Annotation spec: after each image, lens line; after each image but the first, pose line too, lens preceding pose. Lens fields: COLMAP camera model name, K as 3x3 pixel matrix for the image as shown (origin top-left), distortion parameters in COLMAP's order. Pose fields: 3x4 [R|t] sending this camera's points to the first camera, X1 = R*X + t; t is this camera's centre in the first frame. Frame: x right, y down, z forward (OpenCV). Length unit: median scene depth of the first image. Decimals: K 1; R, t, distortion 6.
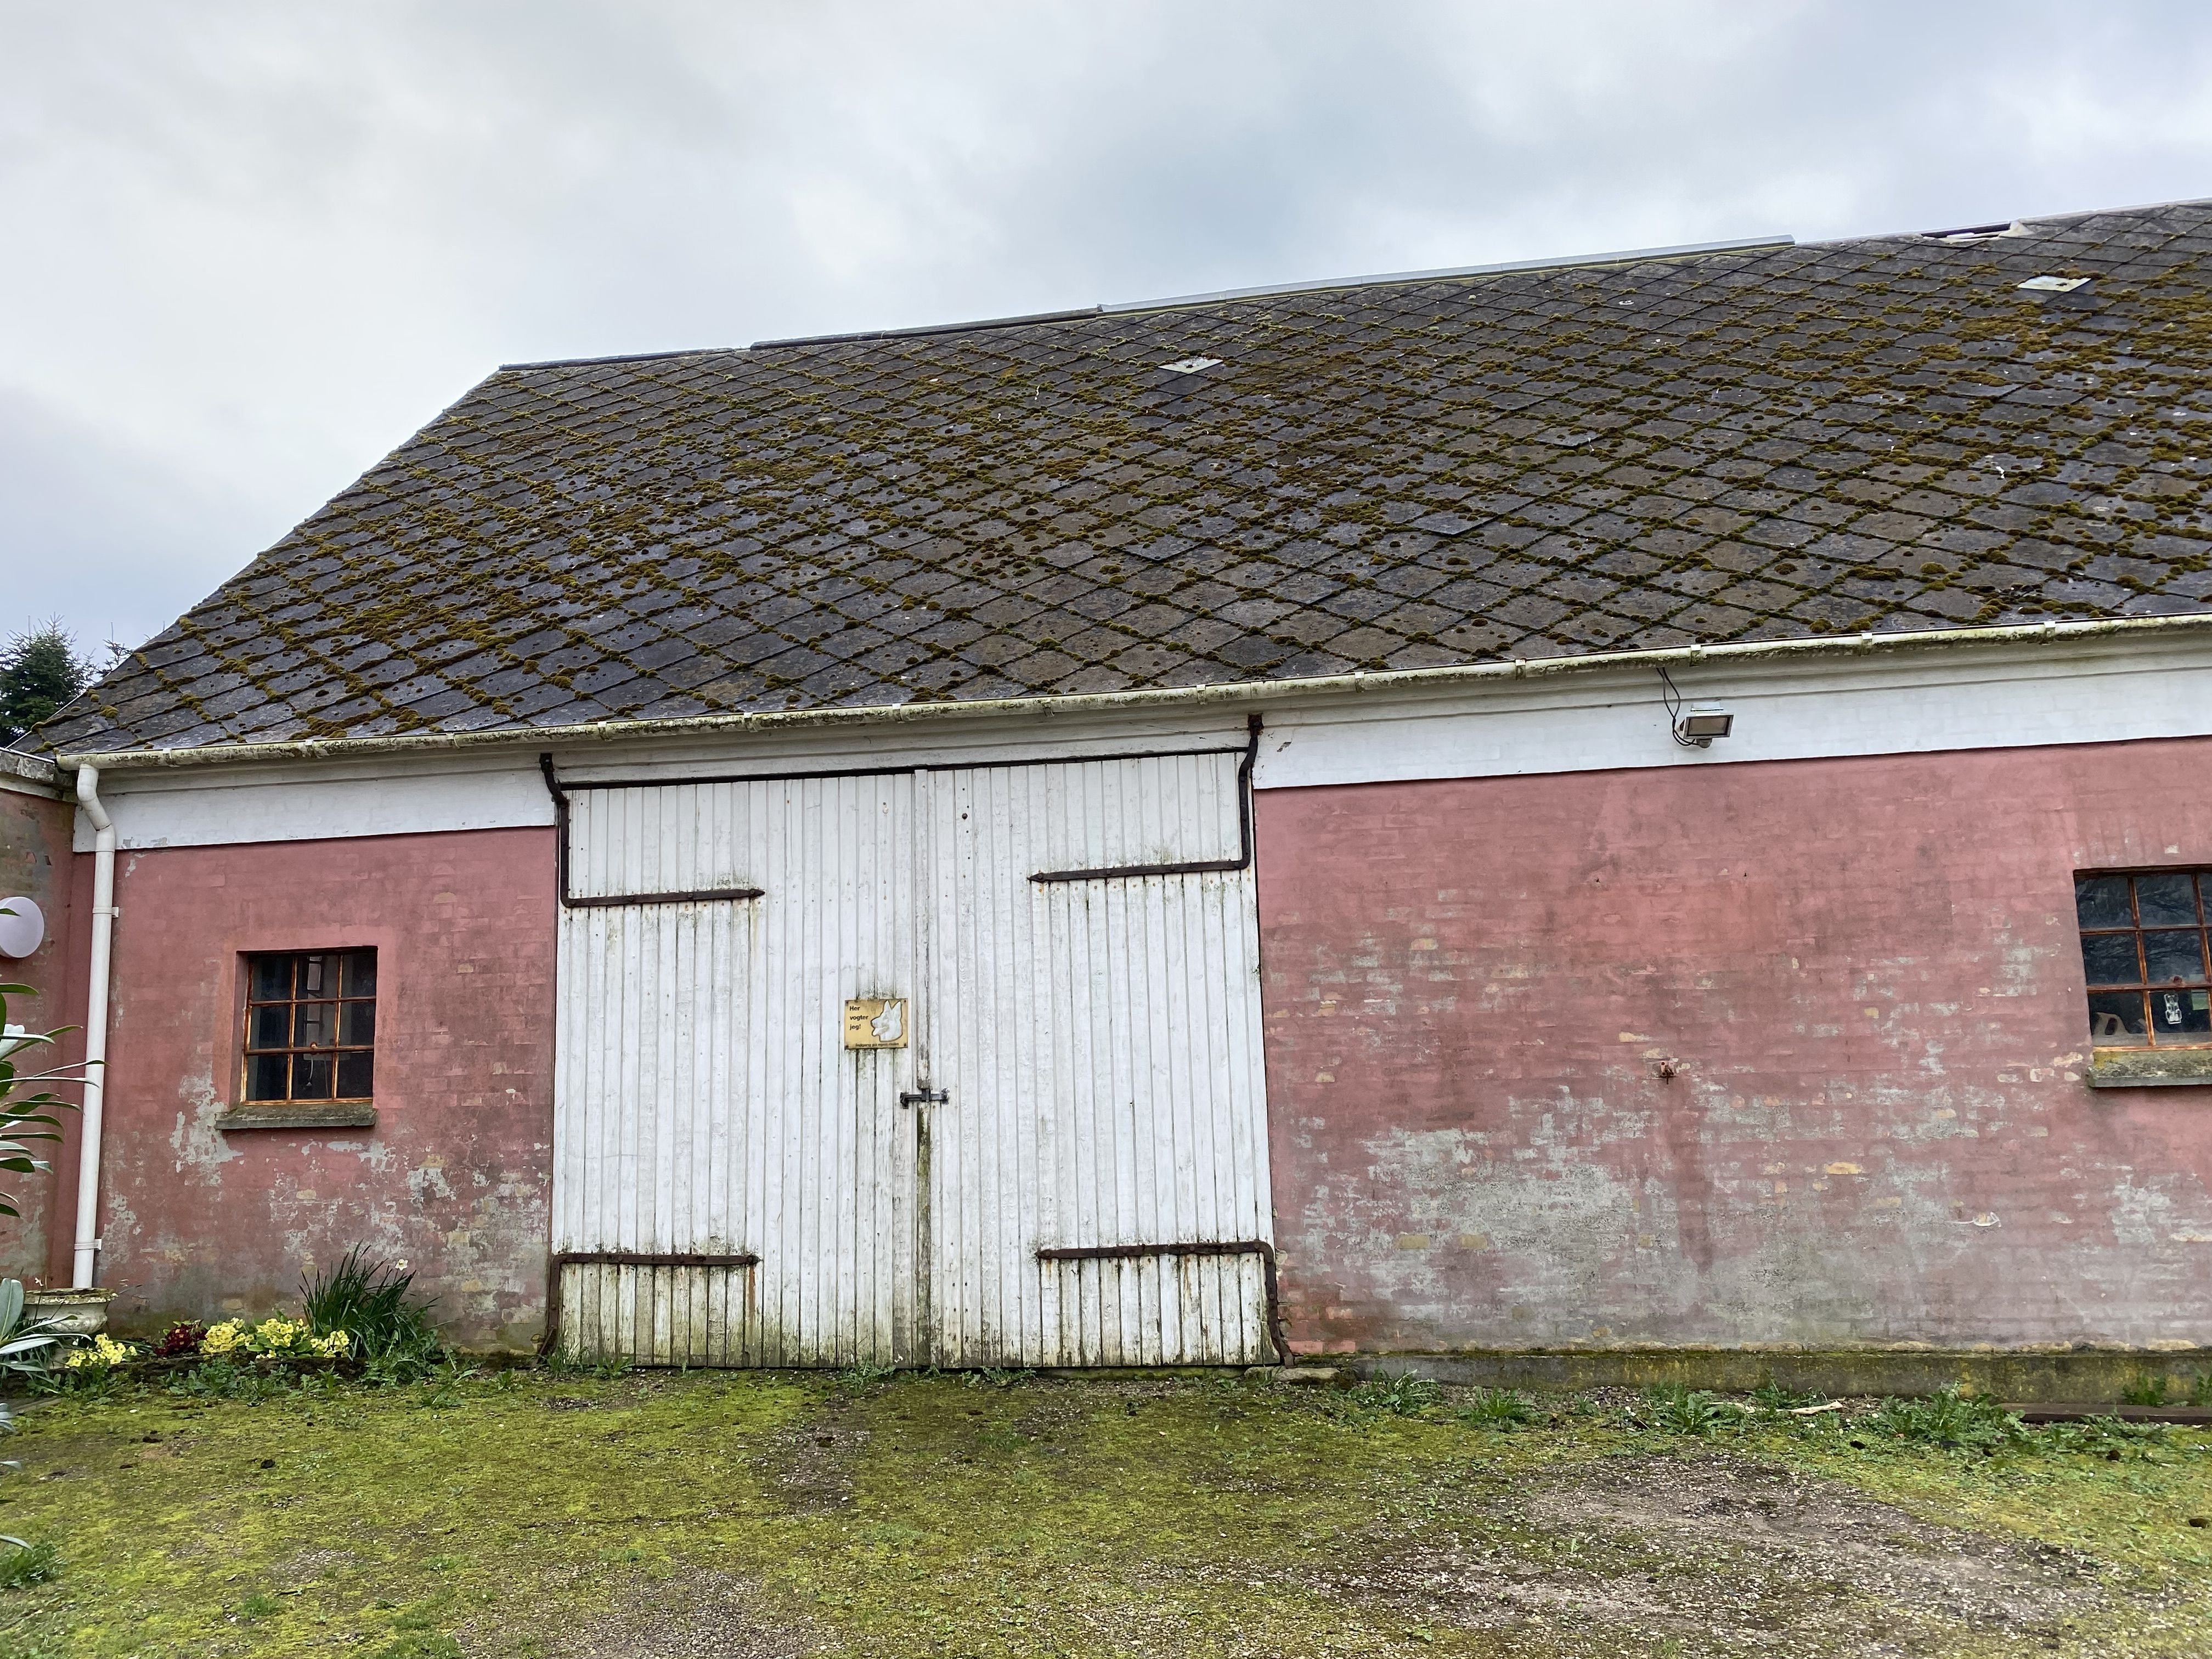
lens RADIAL K [[1655.4, 0, 1106.0], [0, 1655.4, 829.5], [0, 0, 1]] dist [0.007539, -0.003650]
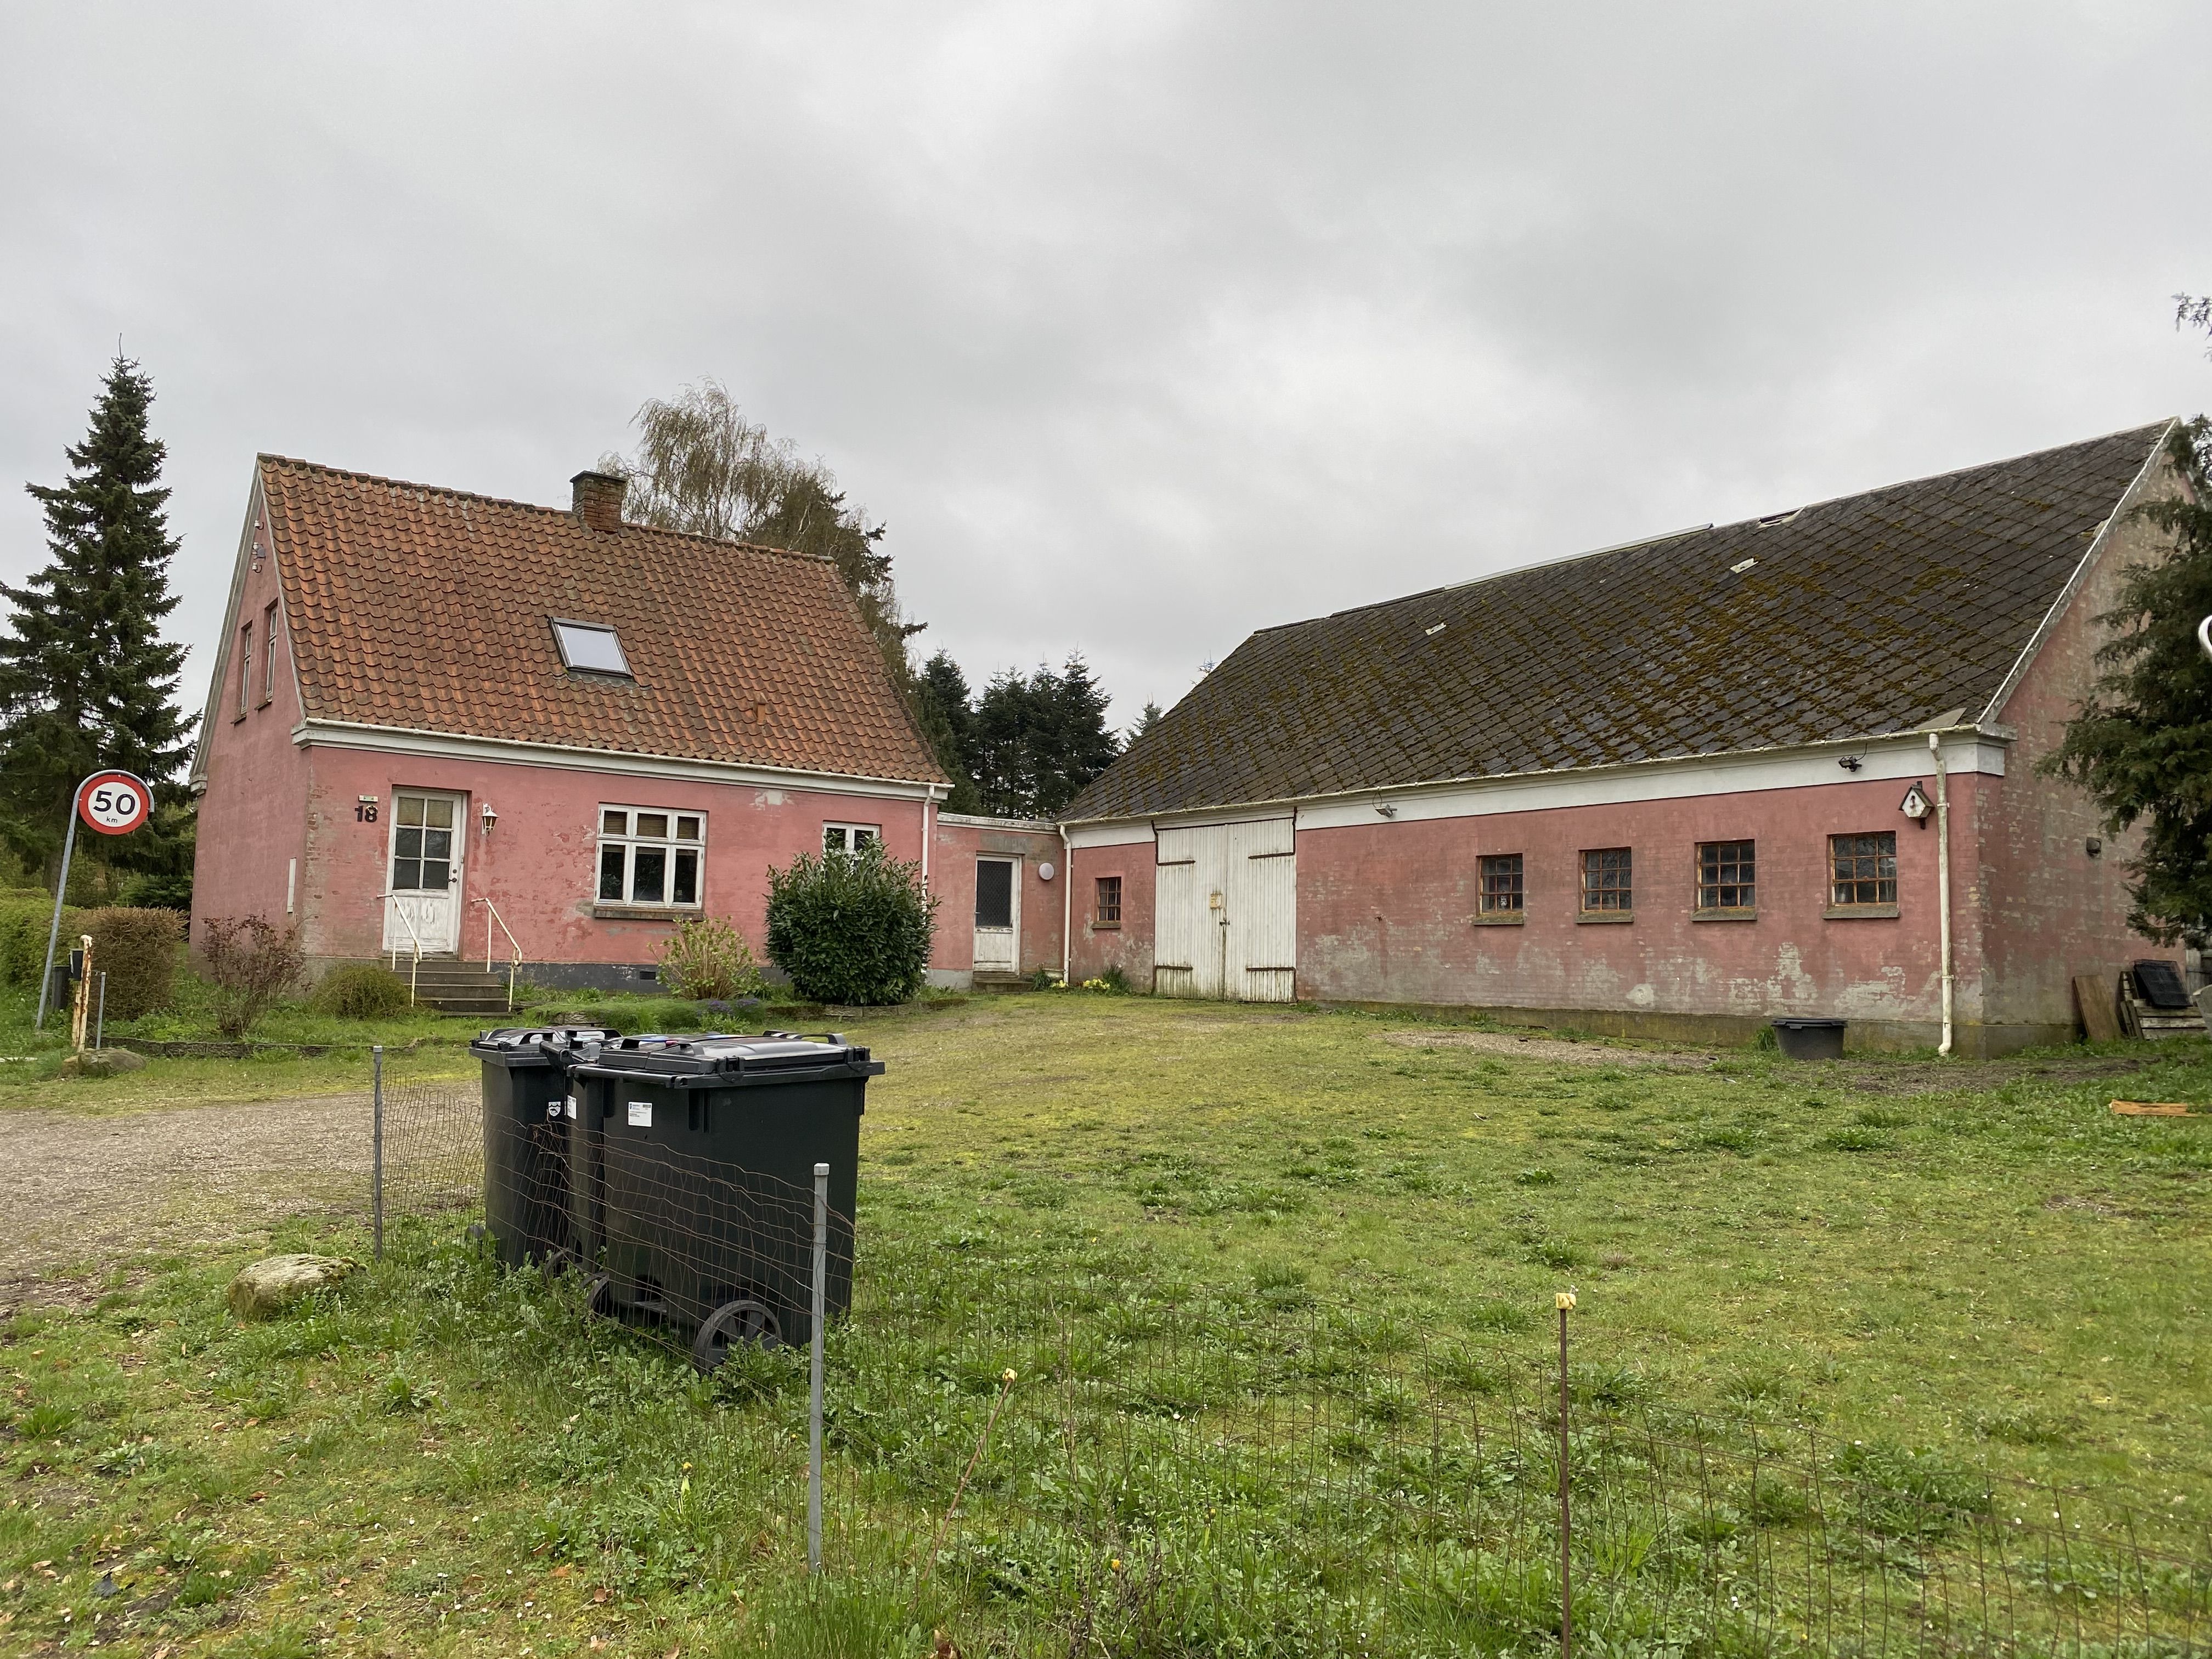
lens RADIAL K [[1655.4, 0, 1106.0], [0, 1655.4, 829.5], [0, 0, 1]] dist [0.007539, -0.003650]
pose [[0.706820, -0.016827, -0.707193, 2.117462], [0.060331, 0.997508, 0.036565, -0.166614], [0.704816, -0.068511, 0.706074, -1.549580]]
